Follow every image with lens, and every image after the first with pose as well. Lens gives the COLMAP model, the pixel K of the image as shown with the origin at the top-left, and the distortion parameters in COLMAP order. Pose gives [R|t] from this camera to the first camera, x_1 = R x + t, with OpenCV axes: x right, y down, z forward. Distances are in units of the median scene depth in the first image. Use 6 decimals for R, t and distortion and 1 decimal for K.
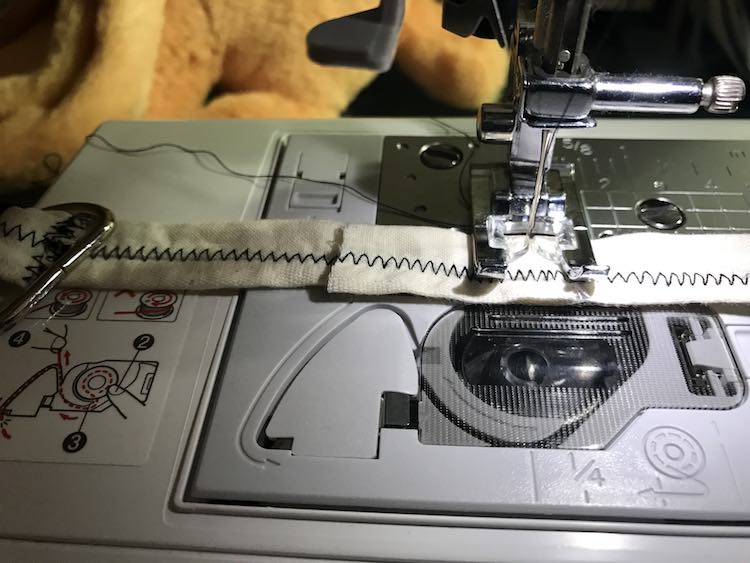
lens RADIAL K [[618.5, 0, 365.8], [0, 618.5, 263.3], [0, 0, 1]] dist [-0.053816, 0.018732]
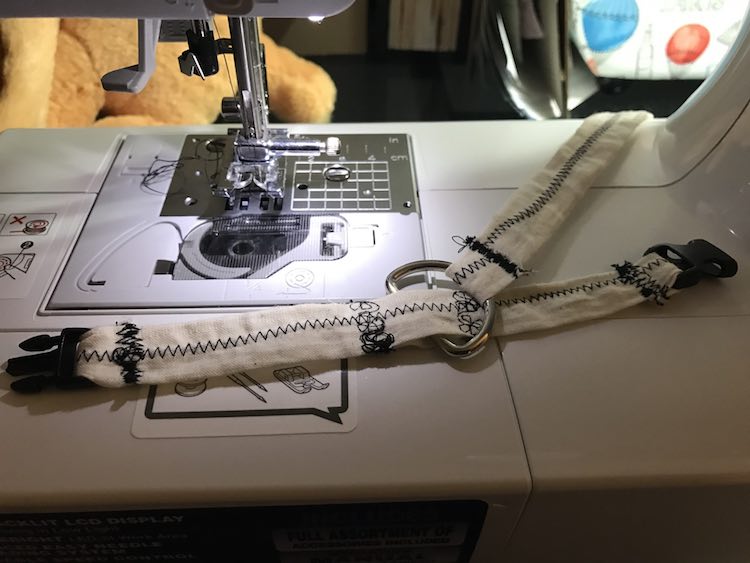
lens RADIAL K [[618.5, 0, 379.0], [0, 618.5, 268.4], [0, 0, 1]] dist [-0.053816, 0.018732]
pose [[0.991372, -0.034806, 0.126371, 0.432130], [0.040248, 0.998358, -0.040767, 0.315377], [-0.124744, 0.045501, 0.991145, -0.888234]]
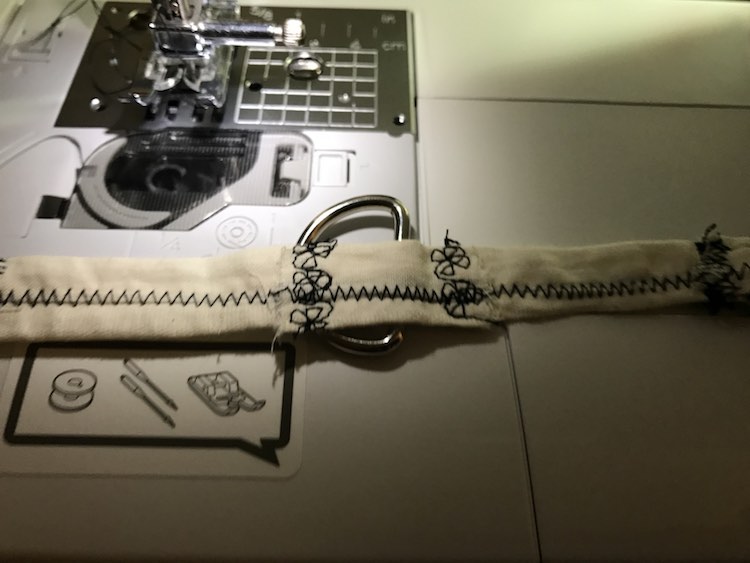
lens RADIAL K [[618.5, 0, 346.1], [0, 618.5, 259.1], [0, 0, 1]] dist [-0.053816, 0.018732]
pose [[0.997641, -0.006639, 0.068321, 0.561016], [-0.005286, 0.984927, 0.172890, 0.103658], [-0.068439, -0.172844, 0.982569, -0.369378]]
